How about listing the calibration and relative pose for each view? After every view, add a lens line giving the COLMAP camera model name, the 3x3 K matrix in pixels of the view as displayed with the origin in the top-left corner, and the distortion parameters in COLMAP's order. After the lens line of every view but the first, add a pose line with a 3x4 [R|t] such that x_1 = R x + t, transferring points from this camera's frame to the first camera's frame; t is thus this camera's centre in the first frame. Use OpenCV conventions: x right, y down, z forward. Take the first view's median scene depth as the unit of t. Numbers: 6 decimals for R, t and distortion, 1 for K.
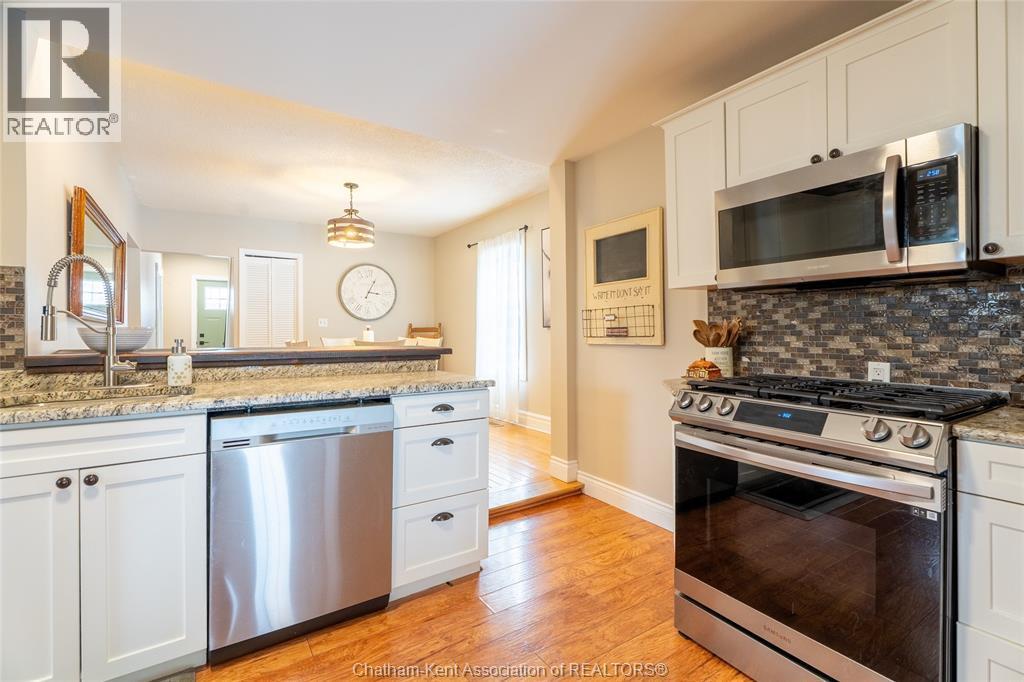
lens RADIAL K [[463.2, 0, 511.2], [0, 463.2, 333.3], [0, 0, 1]] dist [0.005575, 0.001132]
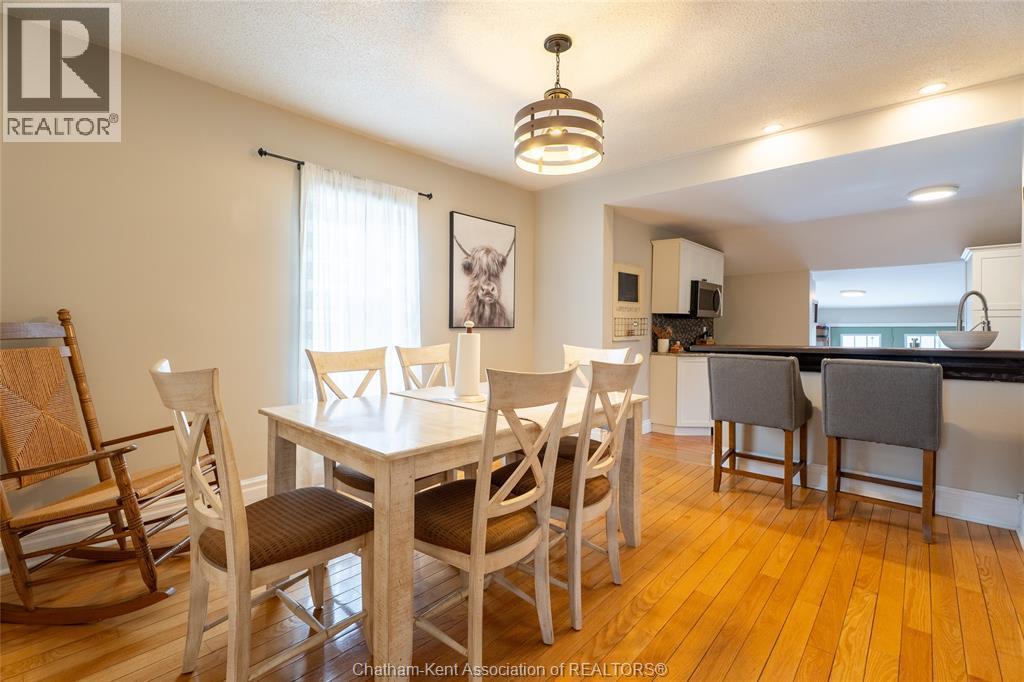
lens RADIAL K [[463.2, 0, 512.0], [0, 463.2, 333.5], [0, 0, 1]] dist [0.005575, 0.001132]
pose [[-0.245024, -0.006945, 0.969492, -1.847125], [0.003715, 0.999960, 0.008103, -0.021998], [-0.969510, 0.005587, -0.244989, 2.631070]]
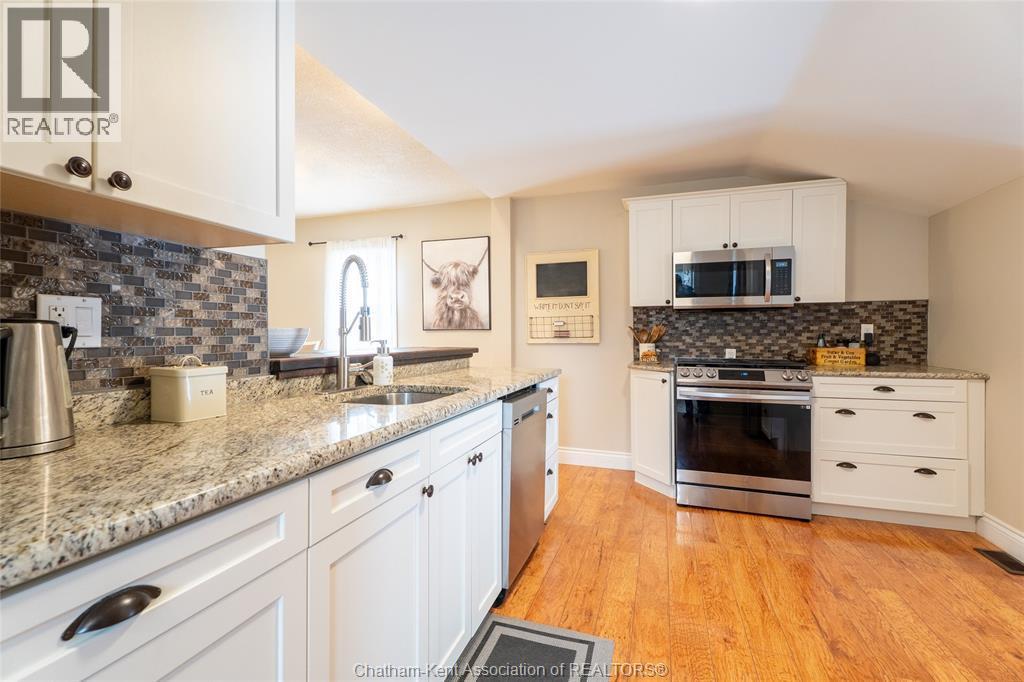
lens RADIAL K [[463.2, 0, 512.0], [0, 463.2, 336.6], [0, 0, 1]] dist [0.005575, 0.001132]
pose [[0.787746, -0.002556, 0.615995, -1.056390], [0.003024, 0.999995, 0.000282, 0.005392], [-0.615993, 0.001641, 0.787750, 0.011181]]
